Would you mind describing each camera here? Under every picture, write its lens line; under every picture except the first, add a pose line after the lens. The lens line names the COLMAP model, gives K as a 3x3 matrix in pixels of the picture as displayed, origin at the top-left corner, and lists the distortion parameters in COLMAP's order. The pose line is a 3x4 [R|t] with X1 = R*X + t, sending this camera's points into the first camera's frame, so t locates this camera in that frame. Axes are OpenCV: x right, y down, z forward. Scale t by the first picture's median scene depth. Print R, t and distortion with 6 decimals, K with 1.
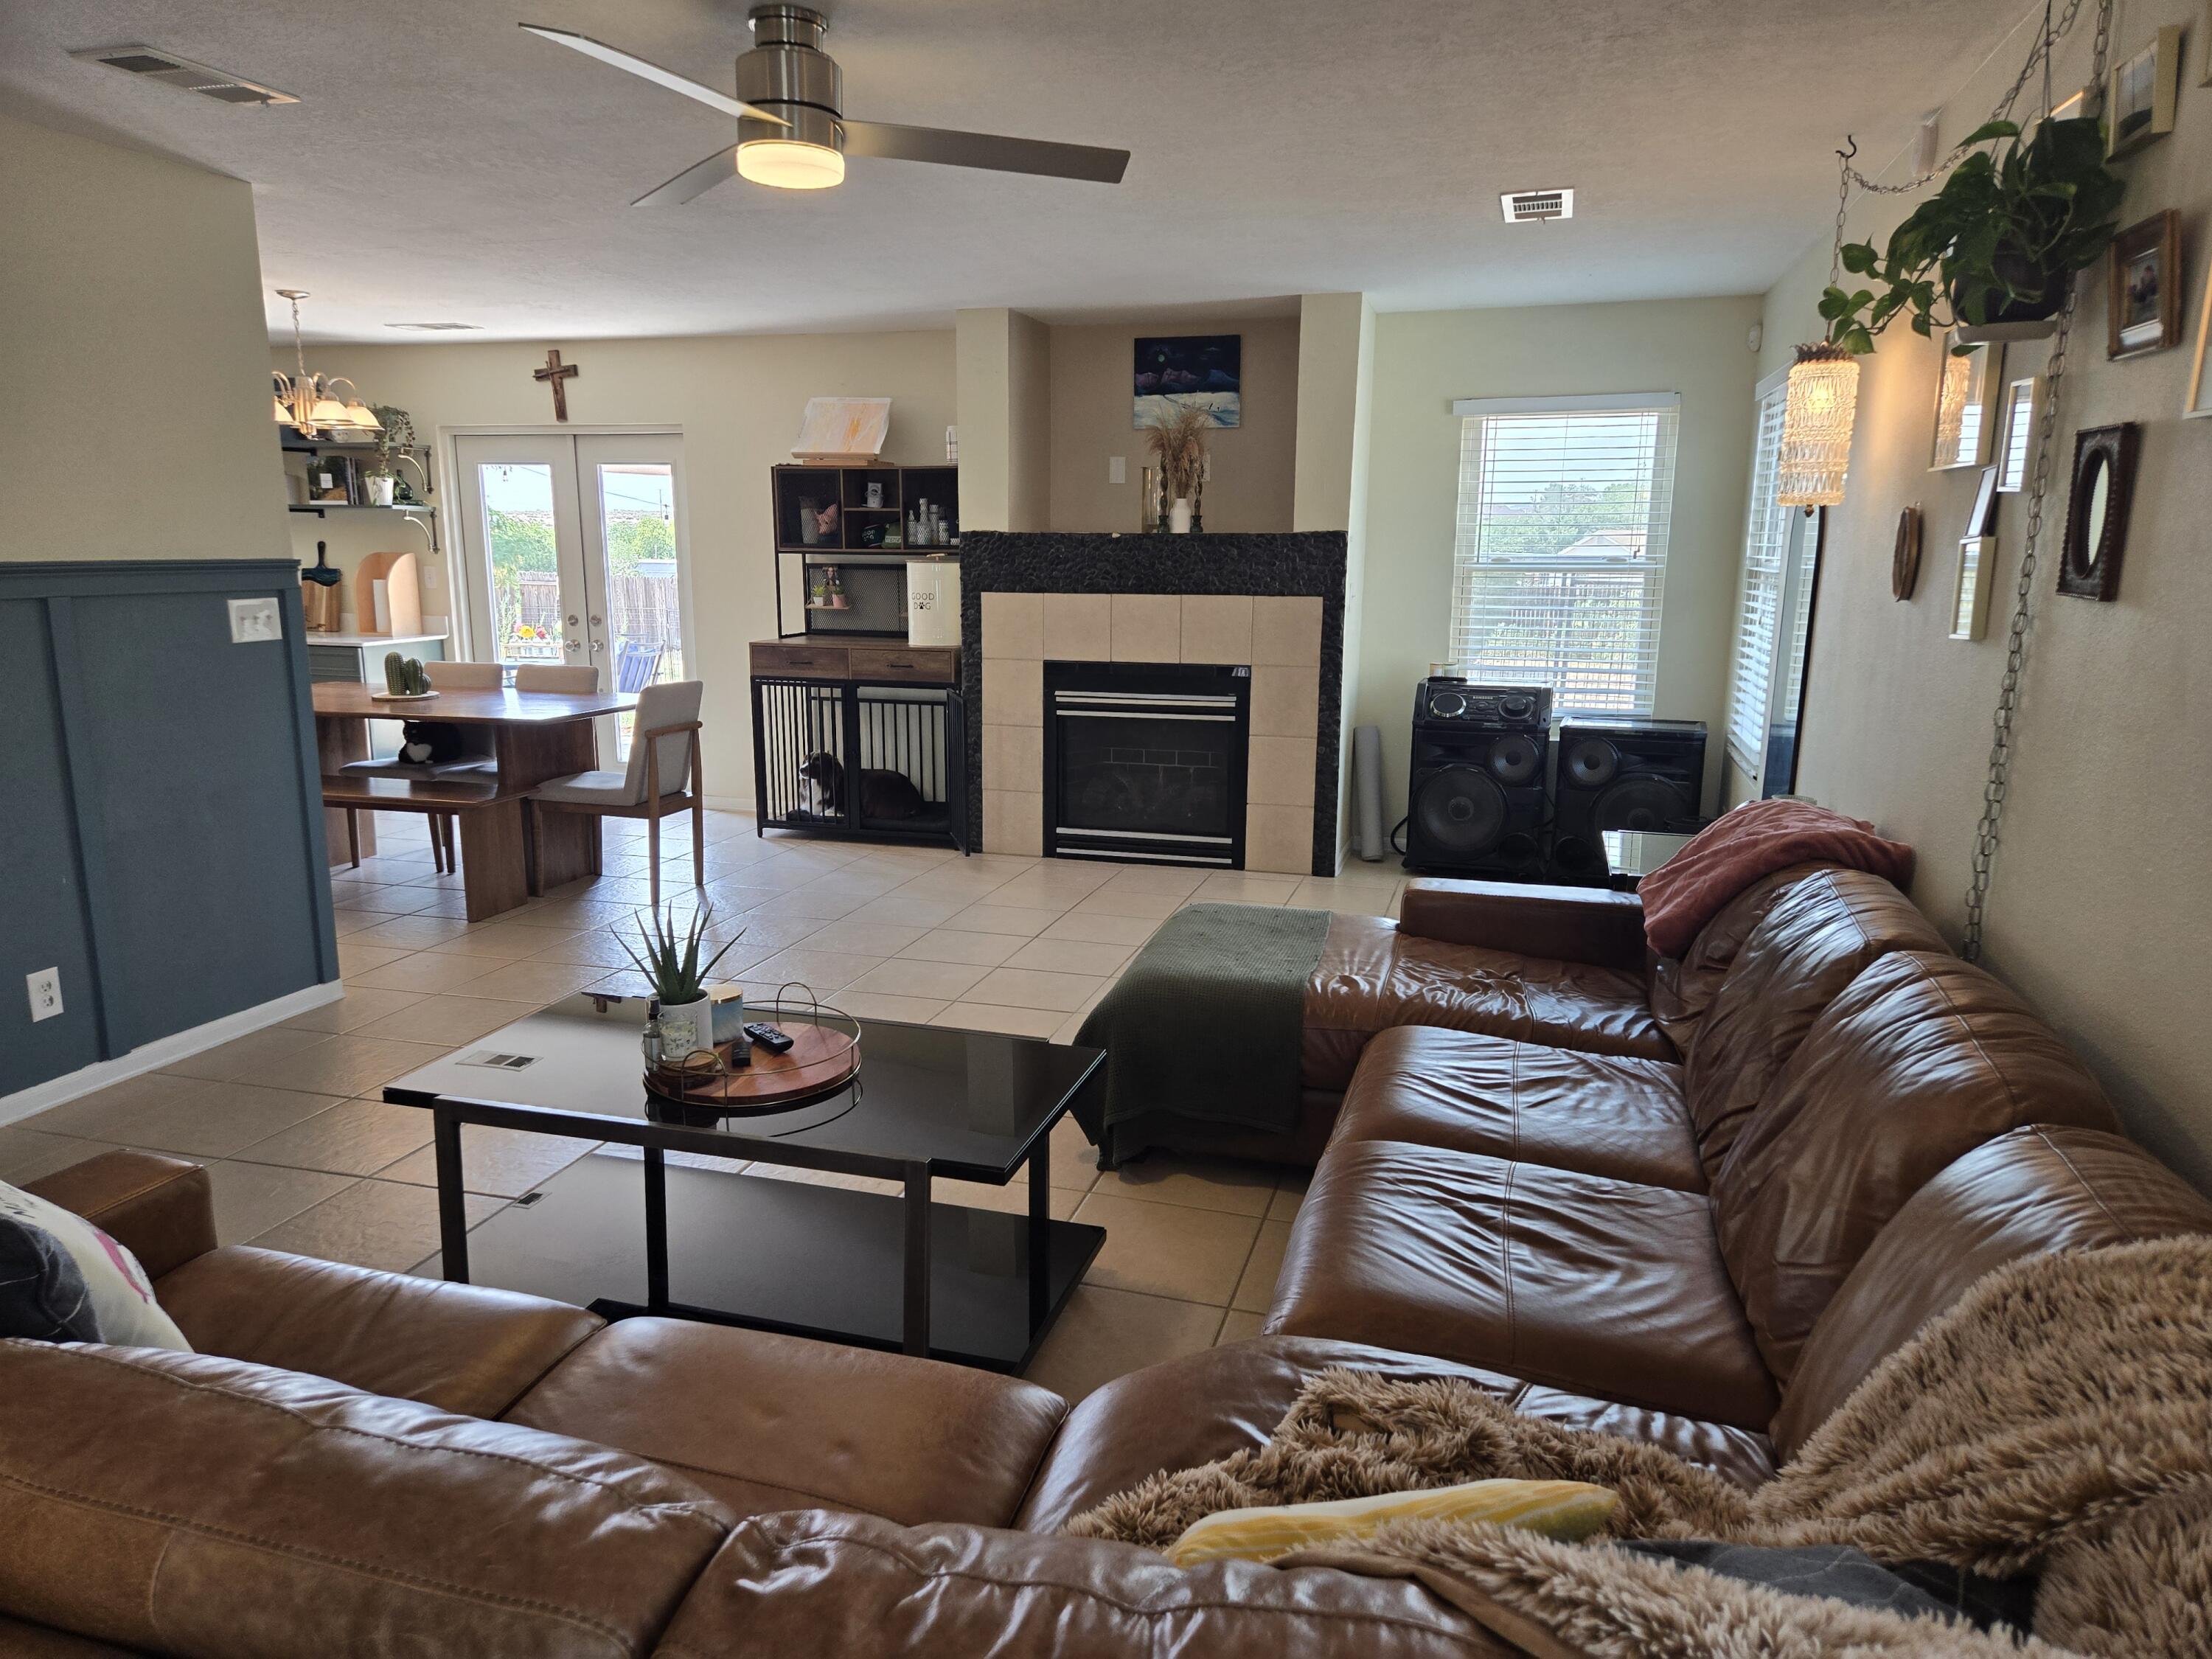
lens RADIAL K [[1471.0, 0, 1096.7], [0, 1471.0, 839.9], [0, 0, 1]] dist [0.076578, -0.067400]
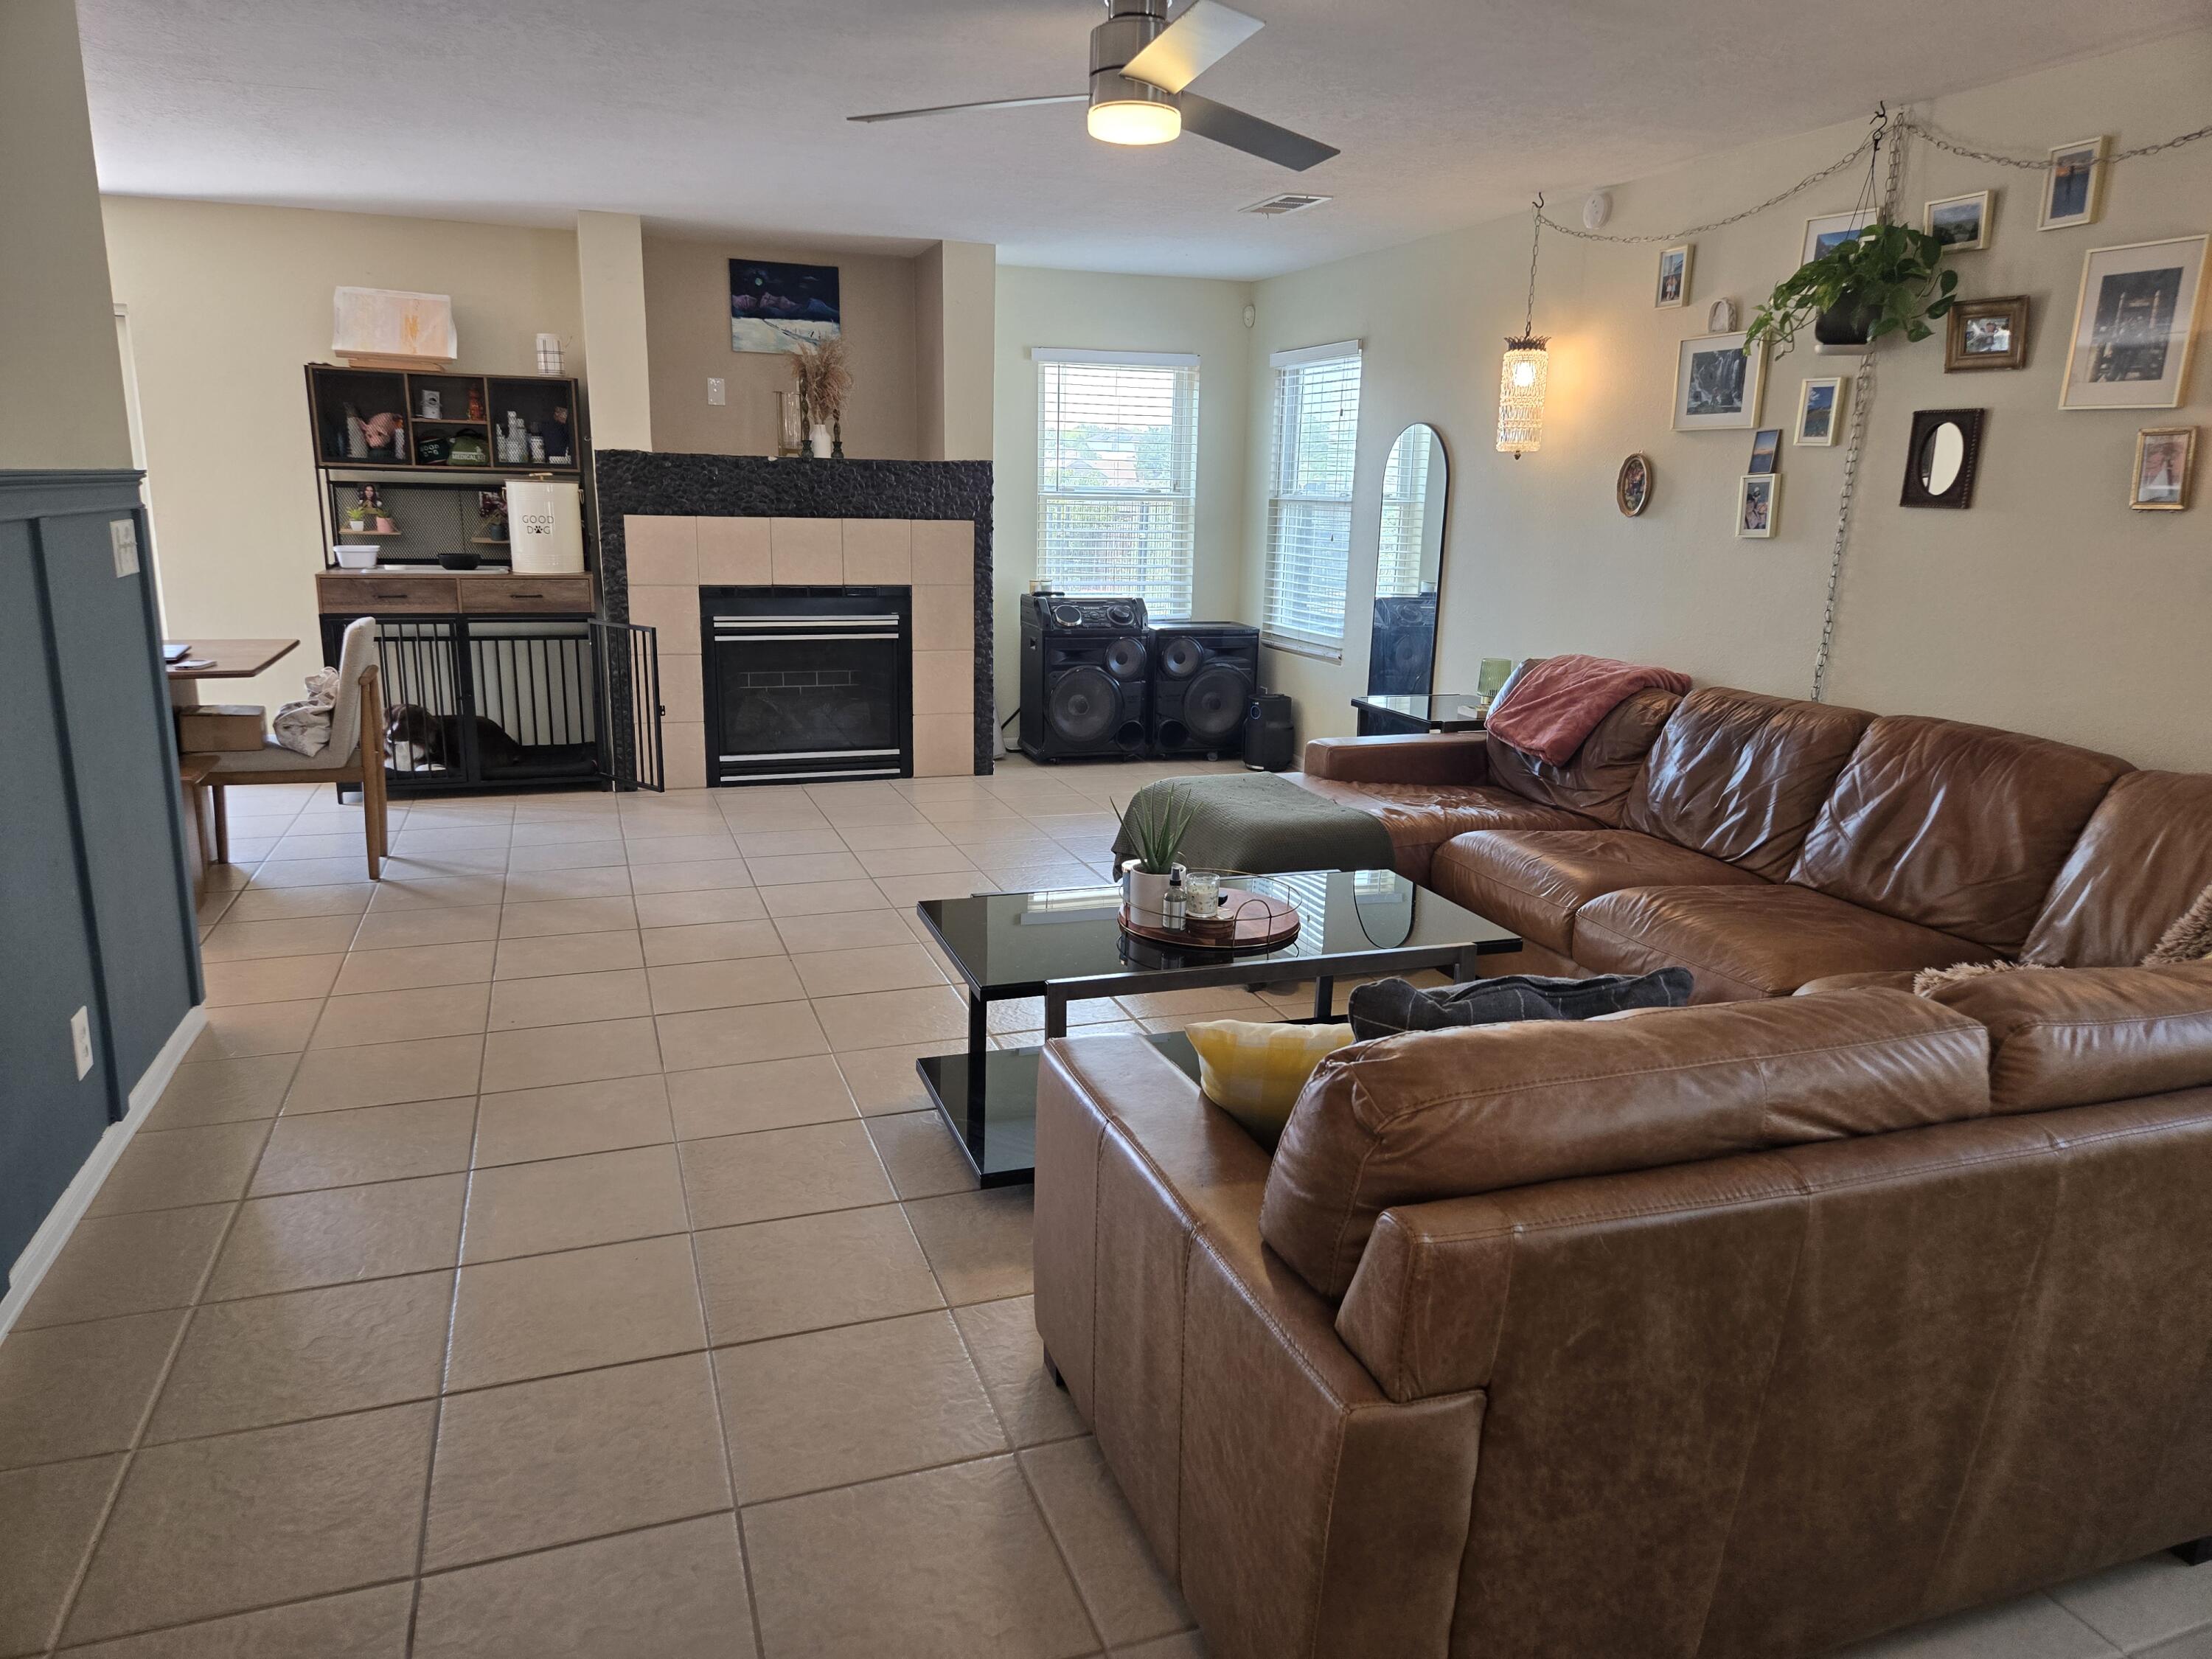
lens RADIAL K [[1465.5, 0, 1109.4], [0, 1465.5, 824.4], [0, 0, 1]] dist [0.072124, -0.061716]
pose [[0.804849, -0.122200, 0.580763, -0.404704], [0.102397, 0.992490, 0.066925, -0.002316], [-0.584579, 0.005604, 0.811317, 0.047516]]
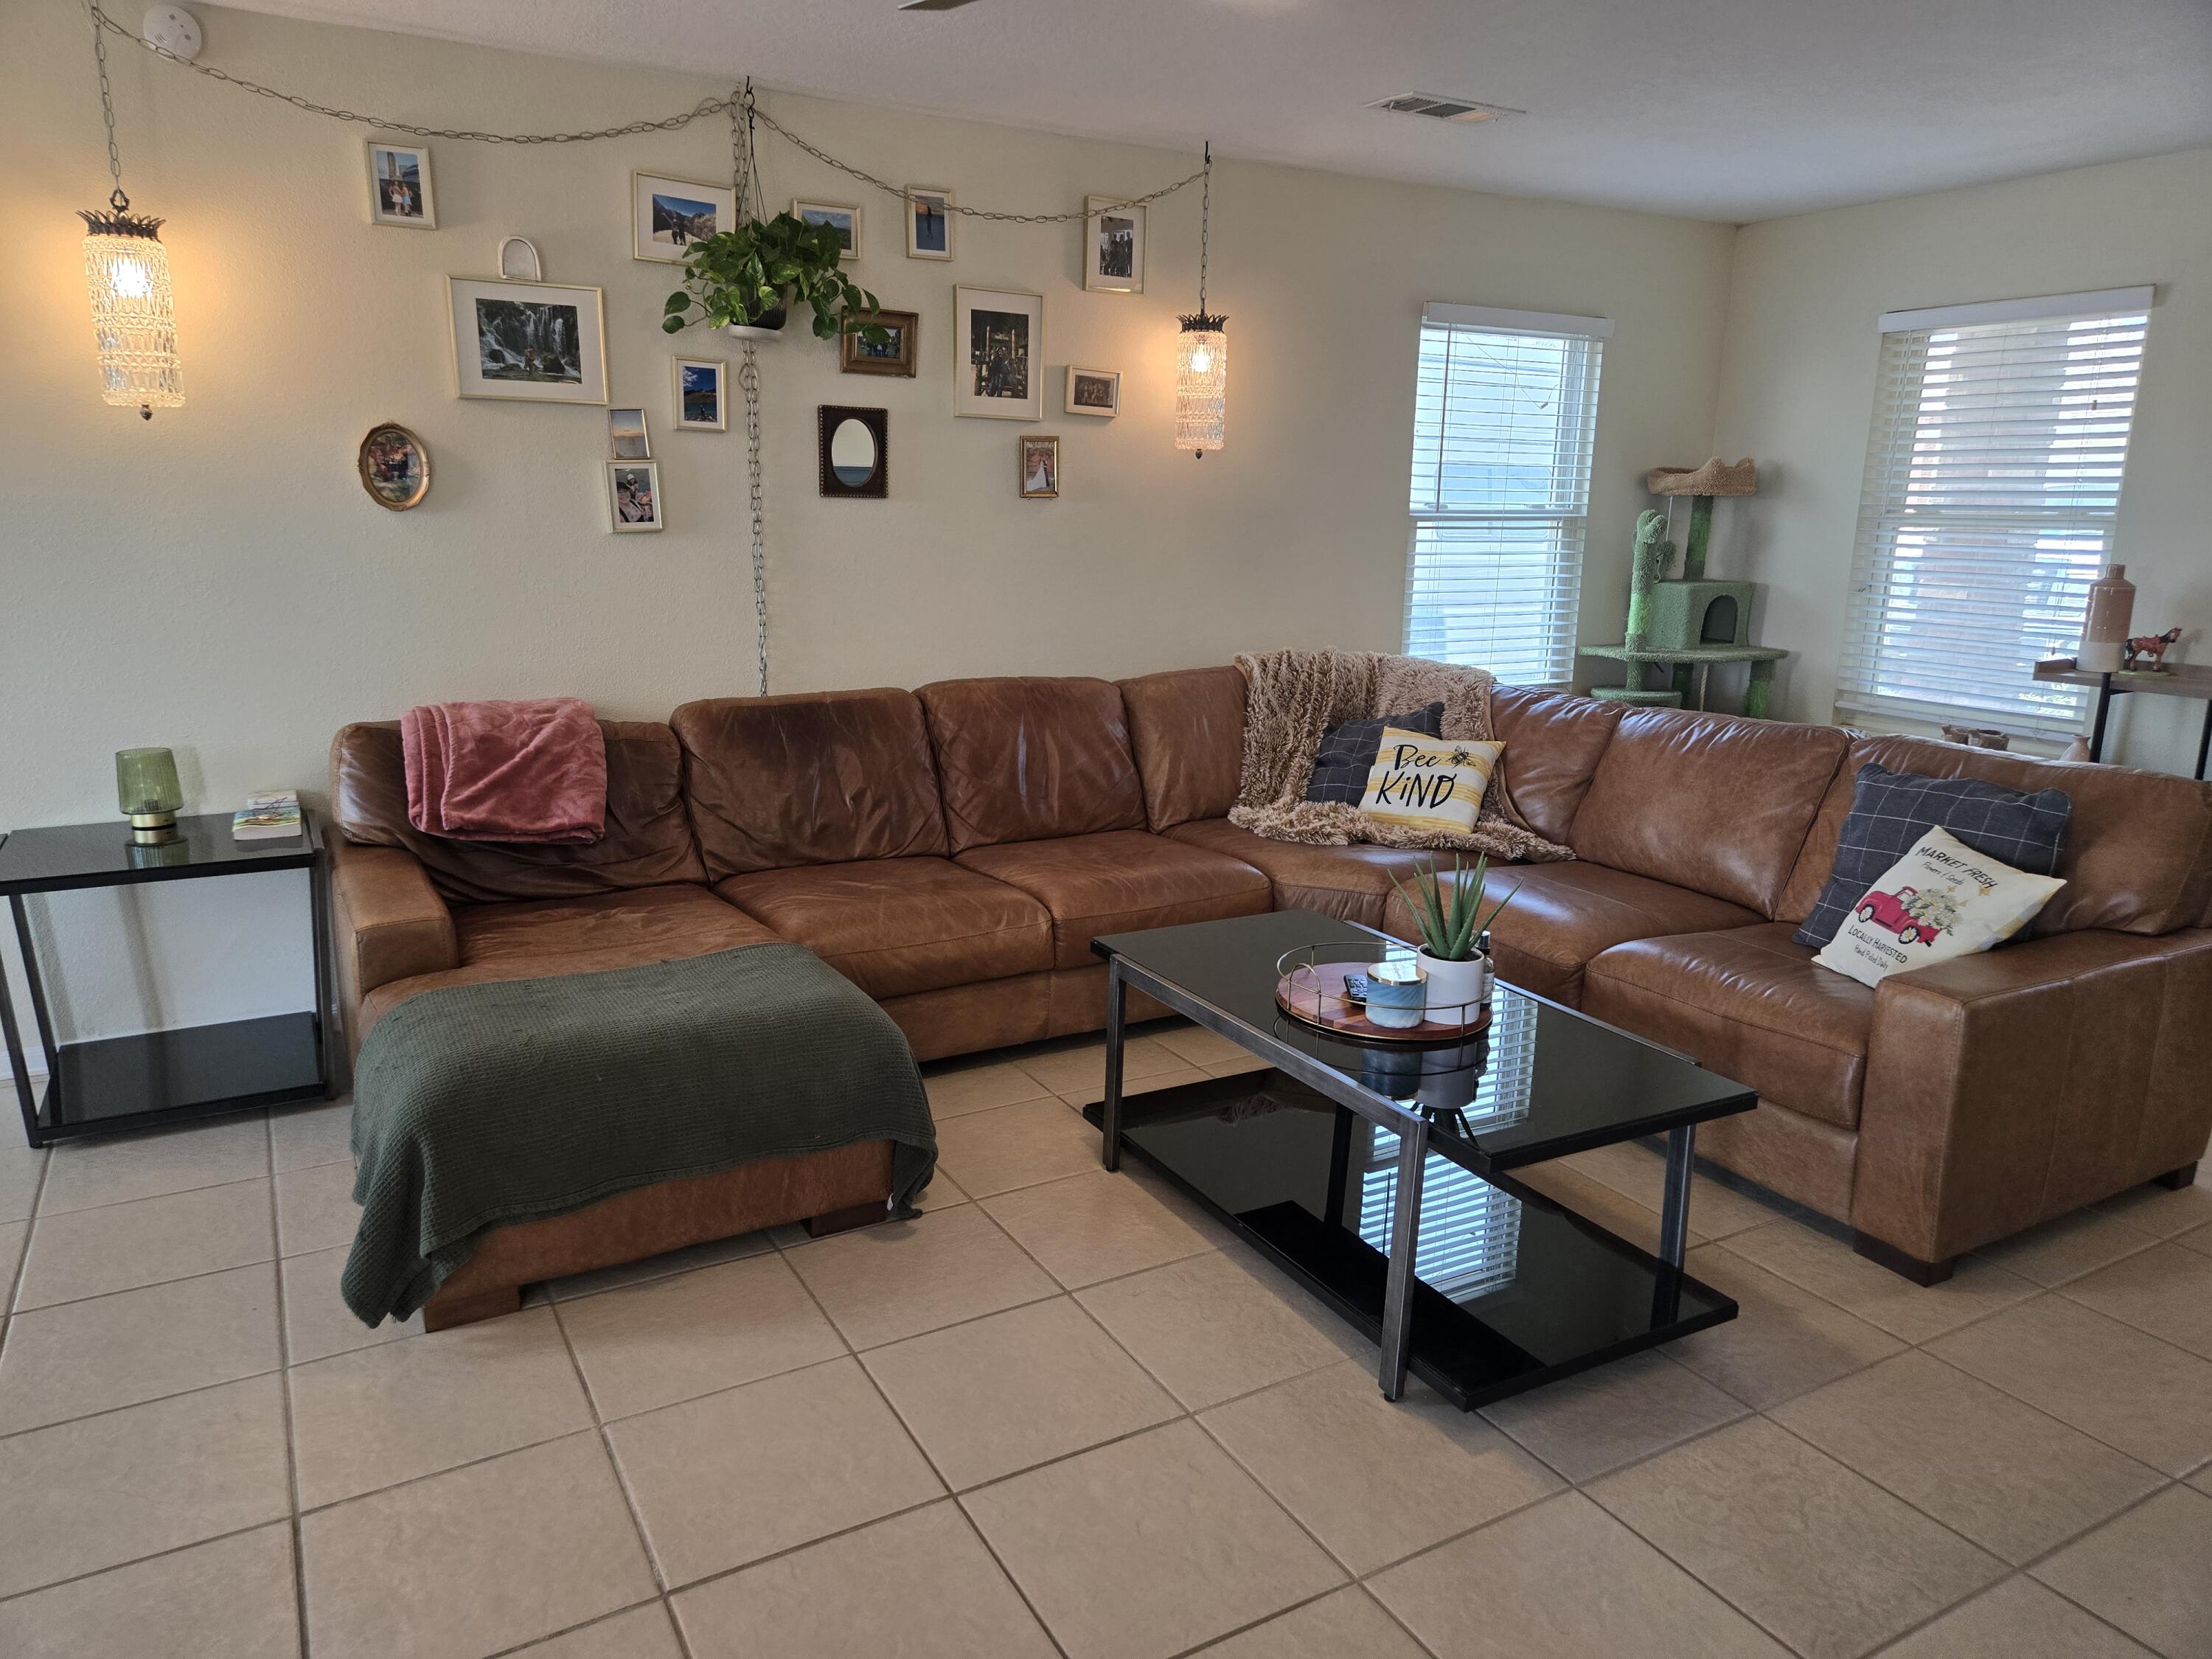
lens RADIAL K [[1471.0, 0, 1096.7], [0, 1471.0, 839.9], [0, 0, 1]] dist [0.076578, -0.067400]
pose [[-0.721804, -0.163775, 0.672441, -0.311017], [0.126932, 0.923792, 0.361243, -0.135671], [-0.680358, 0.346101, -0.646008, 0.732428]]
